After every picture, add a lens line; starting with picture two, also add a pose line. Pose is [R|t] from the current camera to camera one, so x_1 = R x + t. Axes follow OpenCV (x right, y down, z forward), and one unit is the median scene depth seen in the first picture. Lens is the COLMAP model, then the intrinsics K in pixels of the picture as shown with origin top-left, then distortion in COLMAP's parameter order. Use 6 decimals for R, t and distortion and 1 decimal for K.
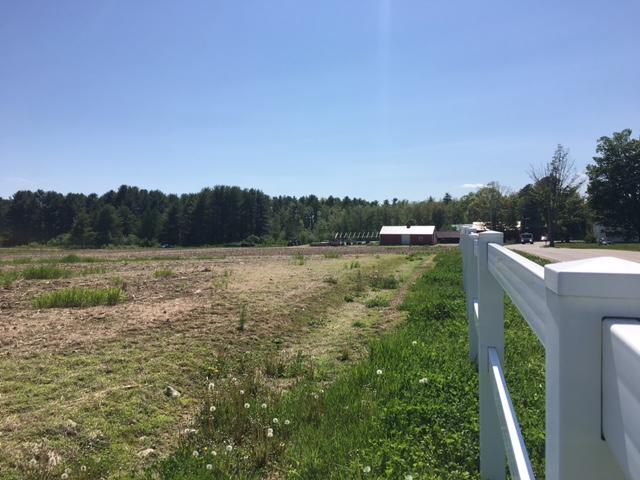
lens RADIAL K [[636.3, 0, 319.5], [0, 636.3, 236.1], [0, 0, 1]] dist [0.101630, 0.000000]
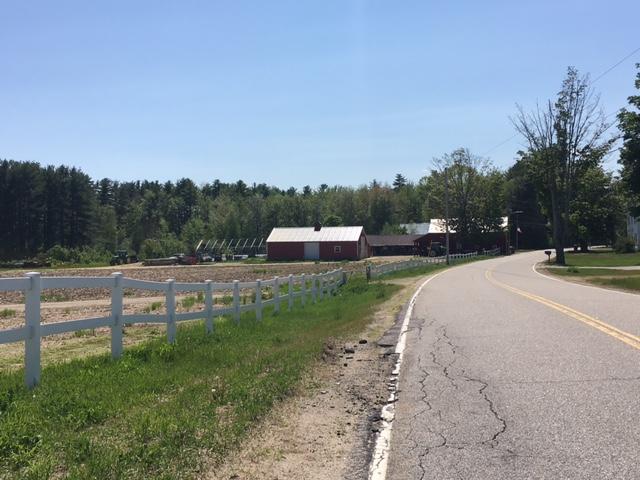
lens RADIAL K [[888.1, 0, 320.7], [0, 888.1, 241.7], [0, 0, 1]] dist [0.036423, 0.000000]
pose [[0.996250, -0.013165, 0.085516, 0.068773], [0.013176, 0.999913, 0.000435, -0.002916], [-0.085515, 0.000693, 0.996337, 0.193448]]
